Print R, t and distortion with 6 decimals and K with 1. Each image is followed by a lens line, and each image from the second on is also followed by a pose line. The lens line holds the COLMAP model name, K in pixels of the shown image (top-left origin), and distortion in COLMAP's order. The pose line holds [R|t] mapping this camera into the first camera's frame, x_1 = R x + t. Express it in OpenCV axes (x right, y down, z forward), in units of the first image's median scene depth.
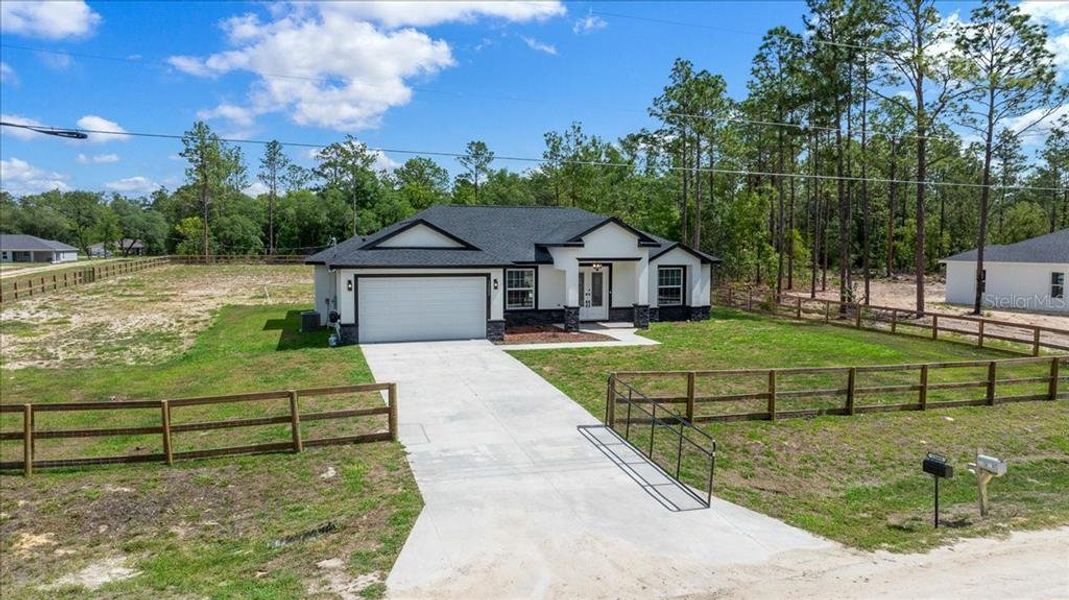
lens RADIAL K [[755.4, 0, 531.8], [0, 755.4, 264.5], [0, 0, 1]] dist [-0.004452, 0.001855]
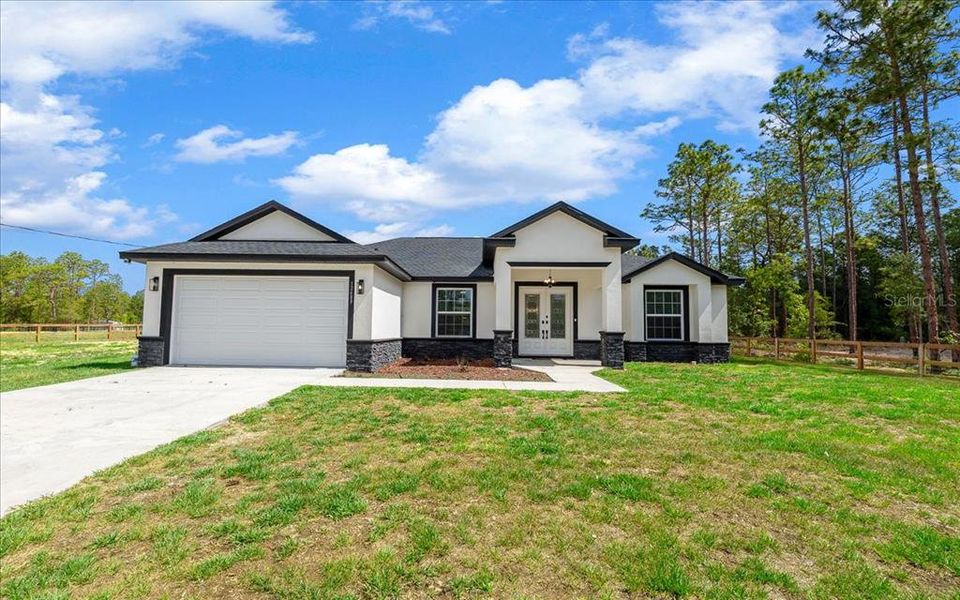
lens RADIAL K [[393.3, 0, 462.2], [0, 393.3, 306.6], [0, 0, 1]] dist [0.002225, -0.000262]
pose [[0.941352, -0.010540, -0.337262, 0.135088], [-0.020693, 0.995828, -0.088877, 0.063254], [0.336792, 0.090644, 0.937206, 0.608350]]
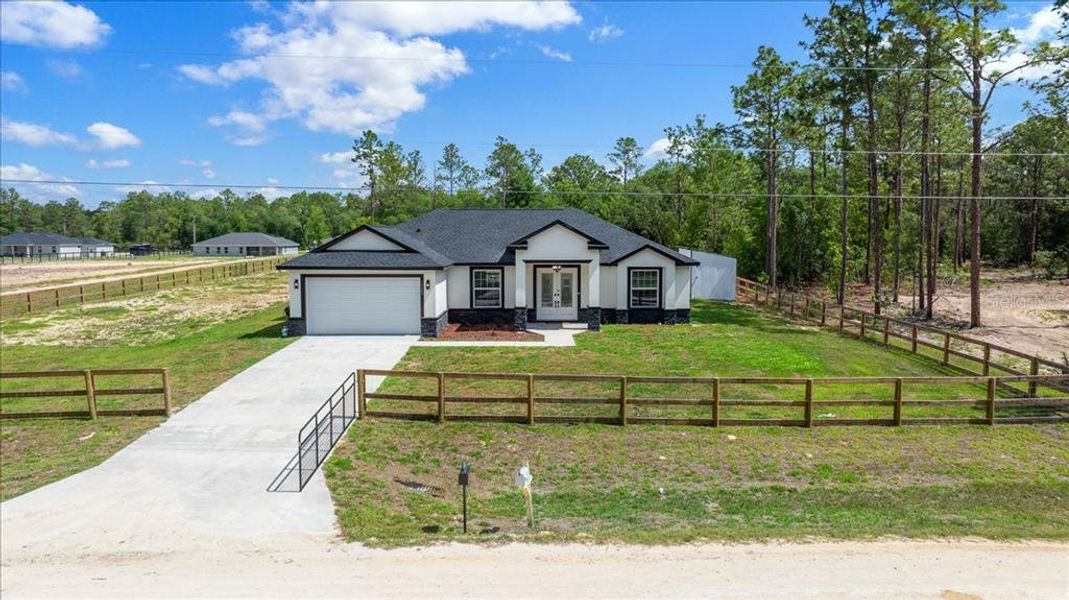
lens RADIAL K [[749.8, 0, 534.5], [0, 749.8, 300.0], [0, 0, 1]] dist [-0.013080, -0.001262]
pose [[0.951548, 0.022479, -0.306677, 0.369238], [-0.004960, 0.998317, 0.057786, -0.012677], [0.307460, -0.053465, 0.950058, 0.024031]]
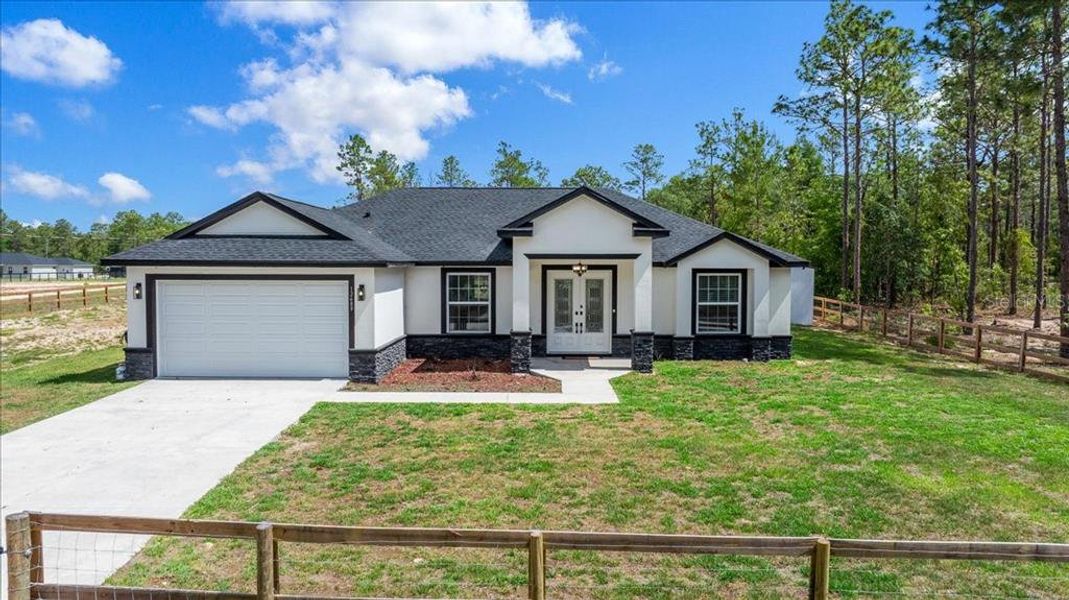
lens RADIAL K [[741.5, 0, 532.7], [0, 741.5, 285.9], [0, 0, 1]] dist [-0.030871, 0.001752]
pose [[0.950498, 0.007552, -0.310638, 0.240965], [-0.007484, 0.999971, 0.001411, 0.016115], [0.310640, 0.000984, 0.950527, 0.398051]]
